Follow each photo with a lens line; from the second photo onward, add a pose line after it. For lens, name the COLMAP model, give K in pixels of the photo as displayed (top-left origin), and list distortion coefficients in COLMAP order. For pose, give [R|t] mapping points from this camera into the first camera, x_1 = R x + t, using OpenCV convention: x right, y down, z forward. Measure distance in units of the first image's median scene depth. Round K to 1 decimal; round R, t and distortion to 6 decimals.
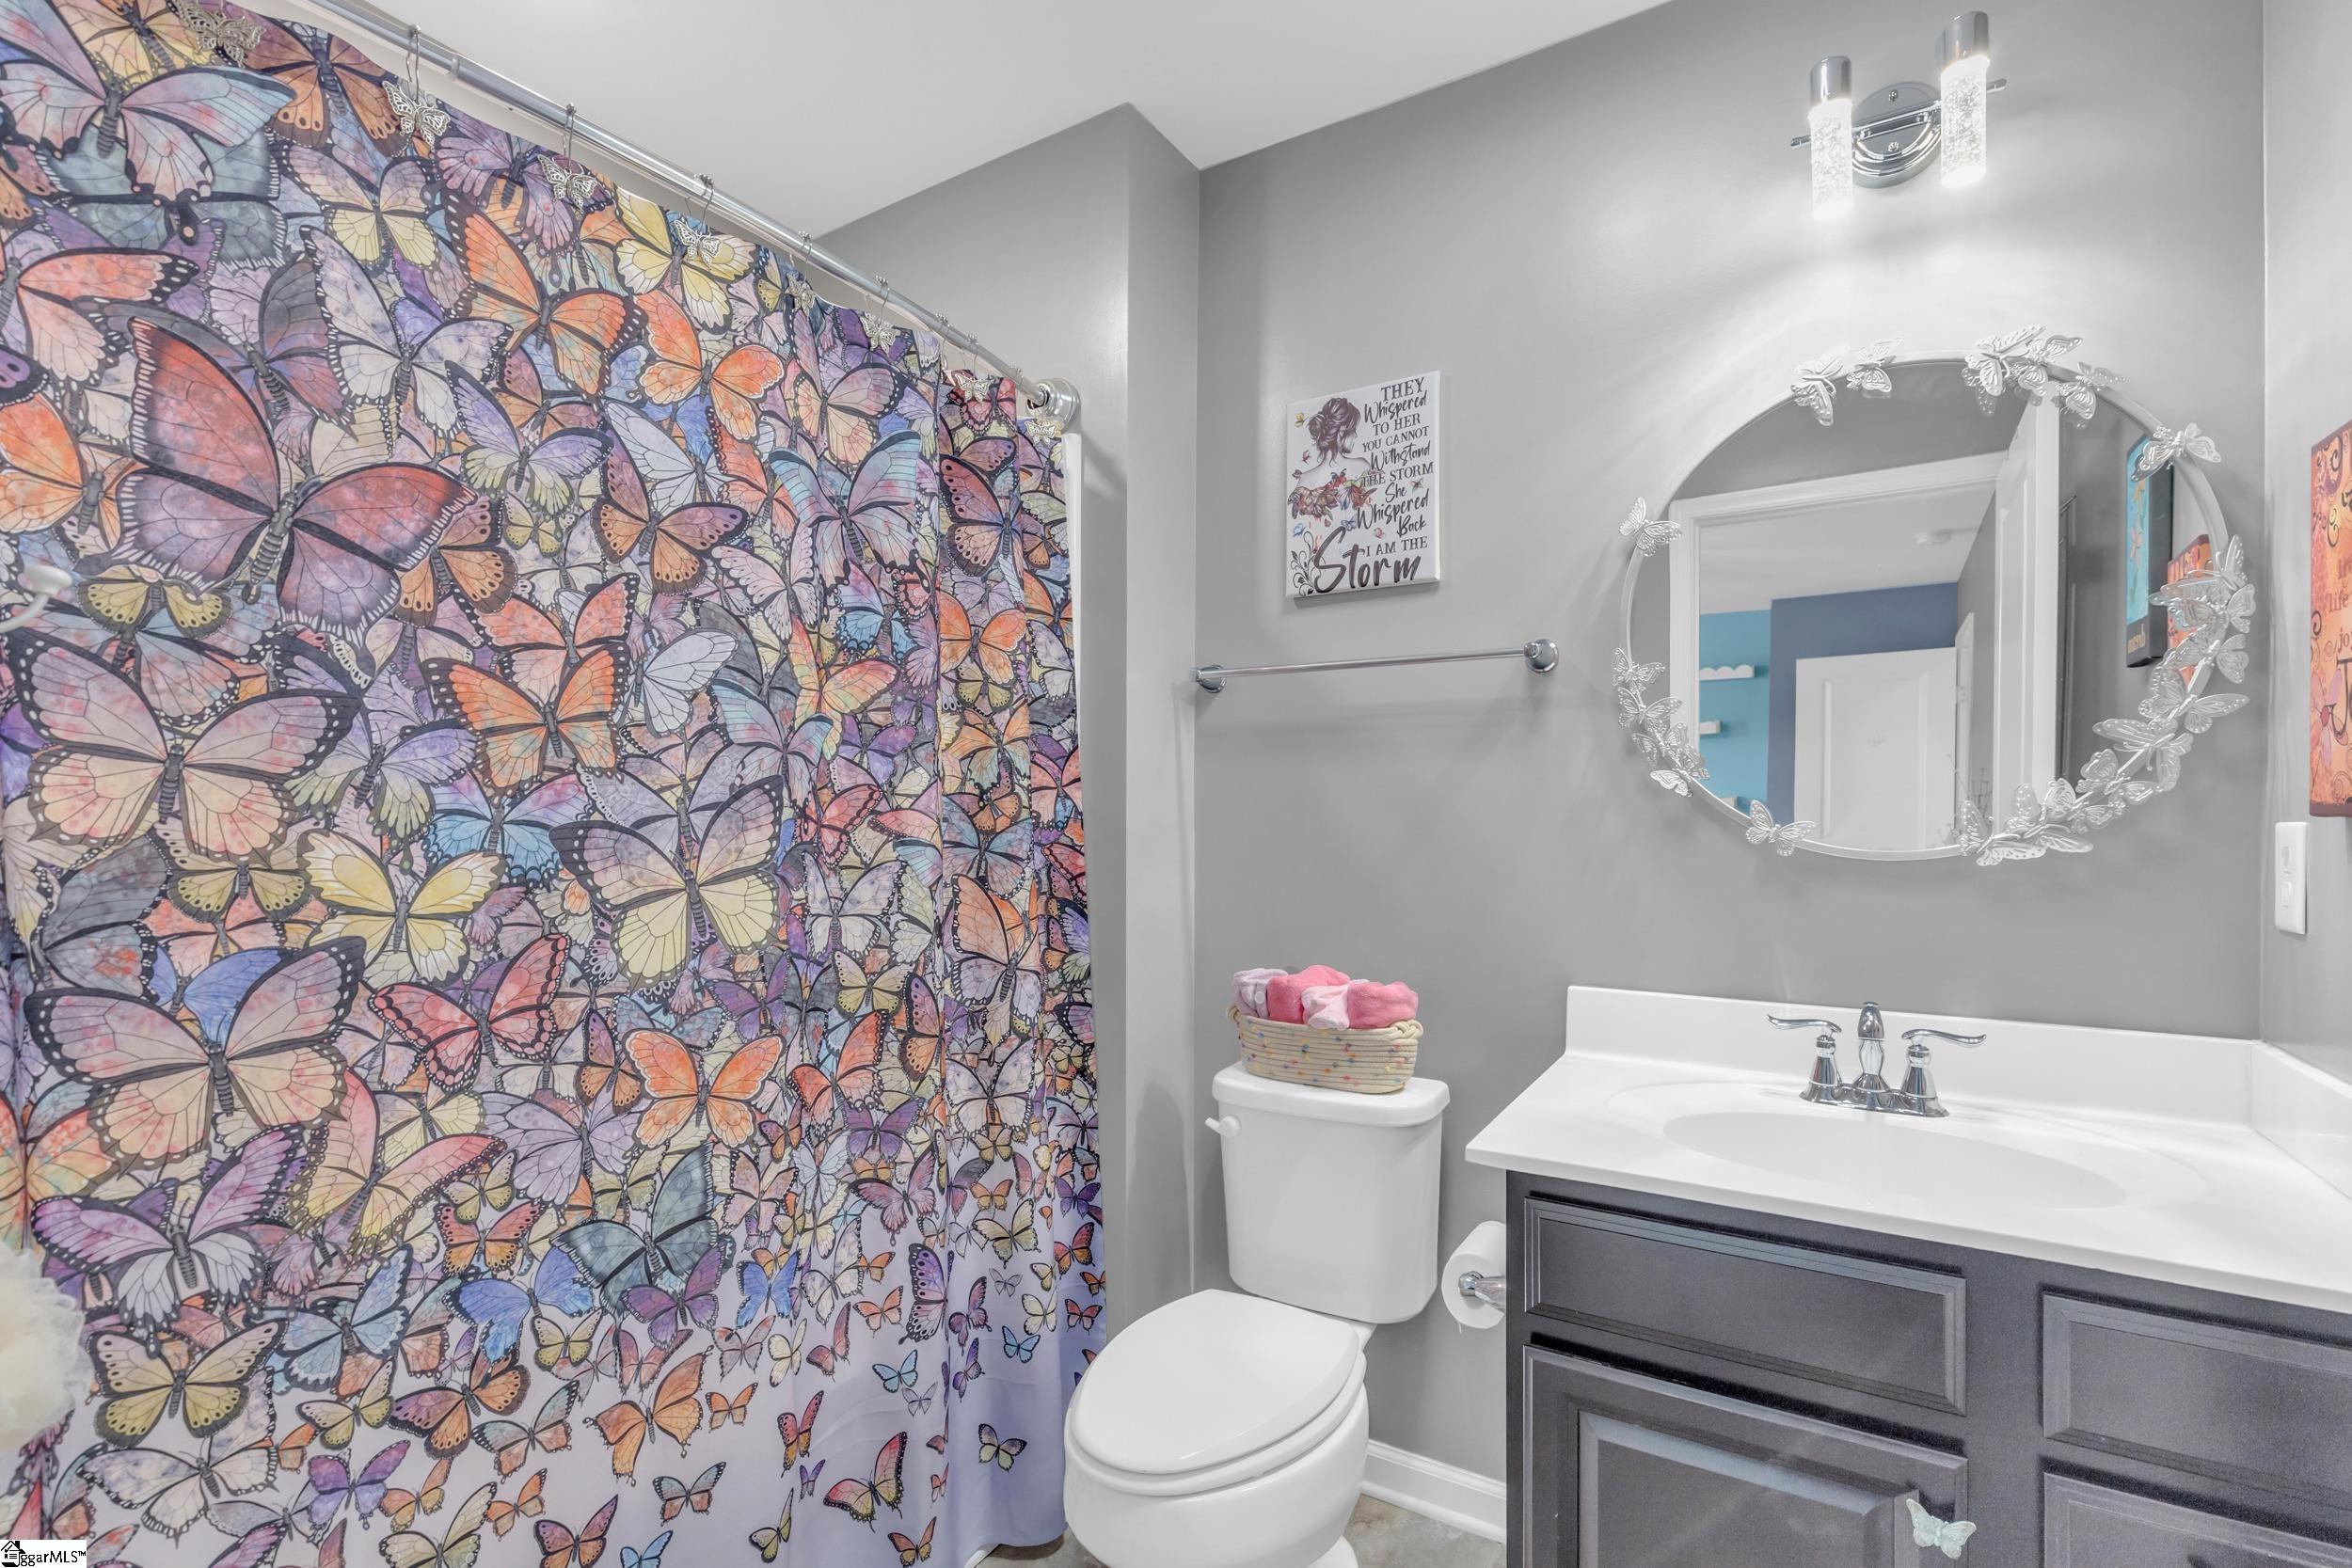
lens RADIAL K [[1073.3, 0, 1175.7], [0, 1073.3, 787.5], [0, 0, 1]] dist [-0.000561, -0.000252]
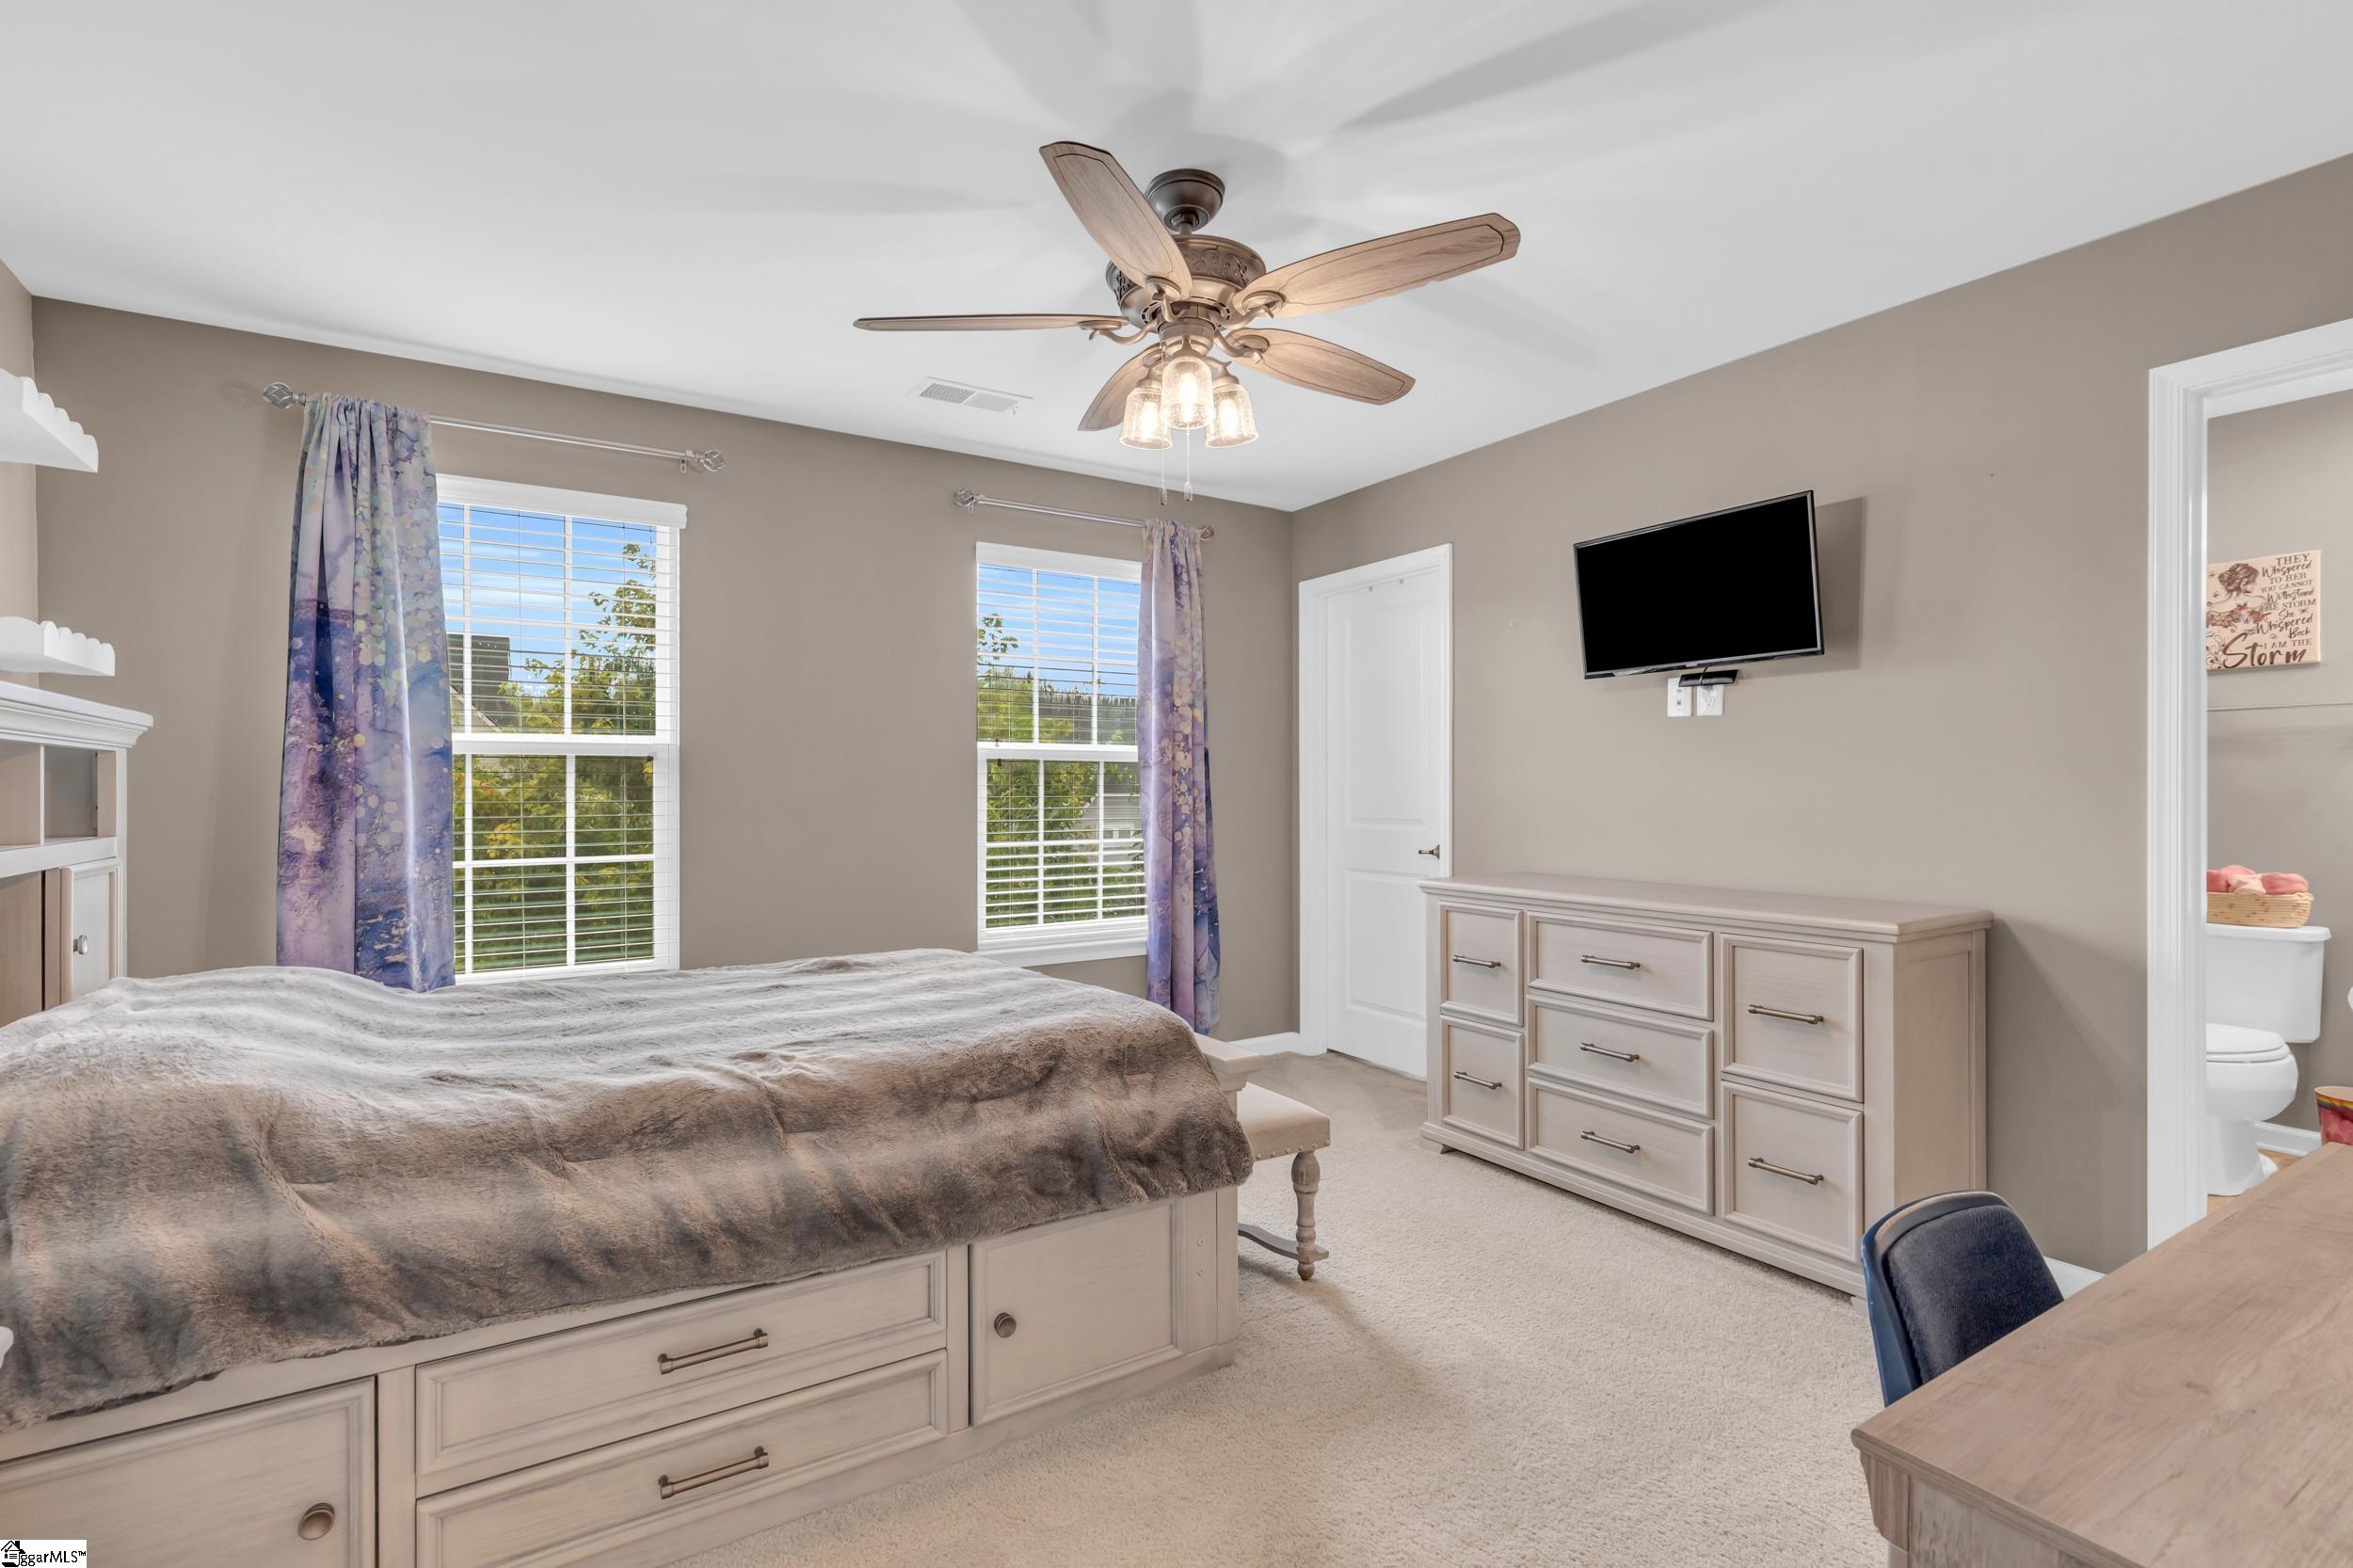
lens RADIAL K [[1073.9, 0, 1179.3], [0, 1073.9, 773.1], [0, 0, 1]] dist [-0.000561, -0.000252]
pose [[0.900022, 0.005070, -0.435816, -0.701500], [-0.007617, 0.999963, -0.004097, 0.022082], [0.435779, 0.007007, 0.900027, -1.490117]]
